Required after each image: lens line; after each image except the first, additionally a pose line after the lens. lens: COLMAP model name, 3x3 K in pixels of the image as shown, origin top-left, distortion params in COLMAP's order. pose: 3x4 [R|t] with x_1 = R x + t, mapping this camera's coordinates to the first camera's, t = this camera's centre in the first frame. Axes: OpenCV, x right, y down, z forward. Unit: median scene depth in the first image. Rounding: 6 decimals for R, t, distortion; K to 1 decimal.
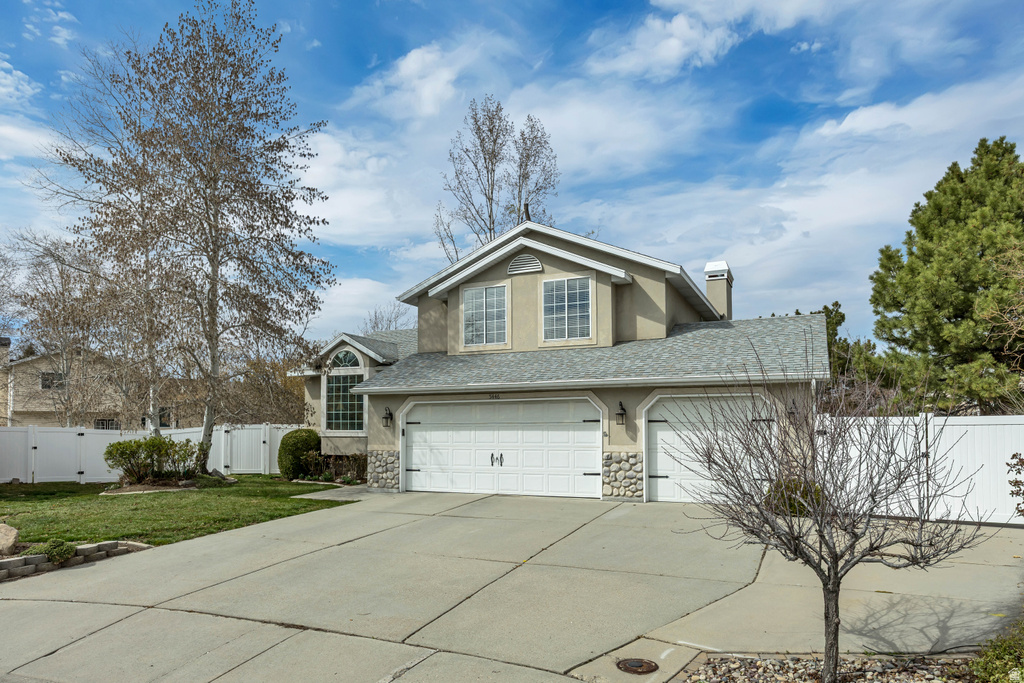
lens RADIAL K [[648.3, 0, 512.9], [0, 648.3, 340.9], [0, 0, 1]] dist [-0.007584, -0.000691]
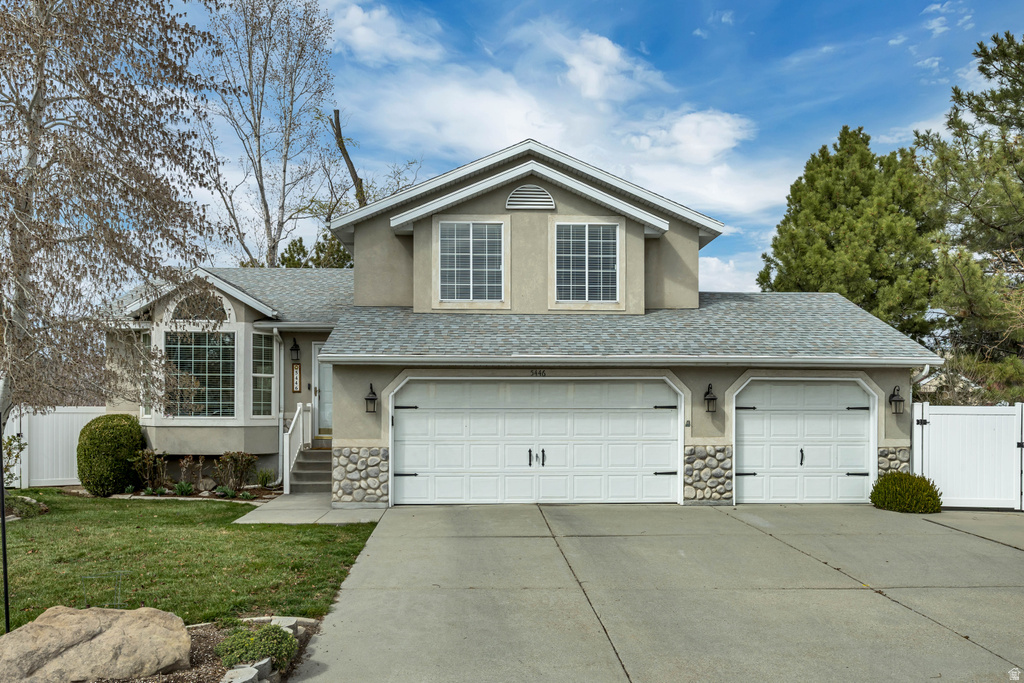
lens RADIAL K [[804.8, 0, 512.3], [0, 804.8, 345.9], [0, 0, 1]] dist [-0.008884, -0.002022]
pose [[0.893843, 0.043555, 0.446260, -0.442523], [-0.065343, 0.997299, 0.033543, 0.024806], [-0.443594, -0.059142, 0.894274, 0.183613]]
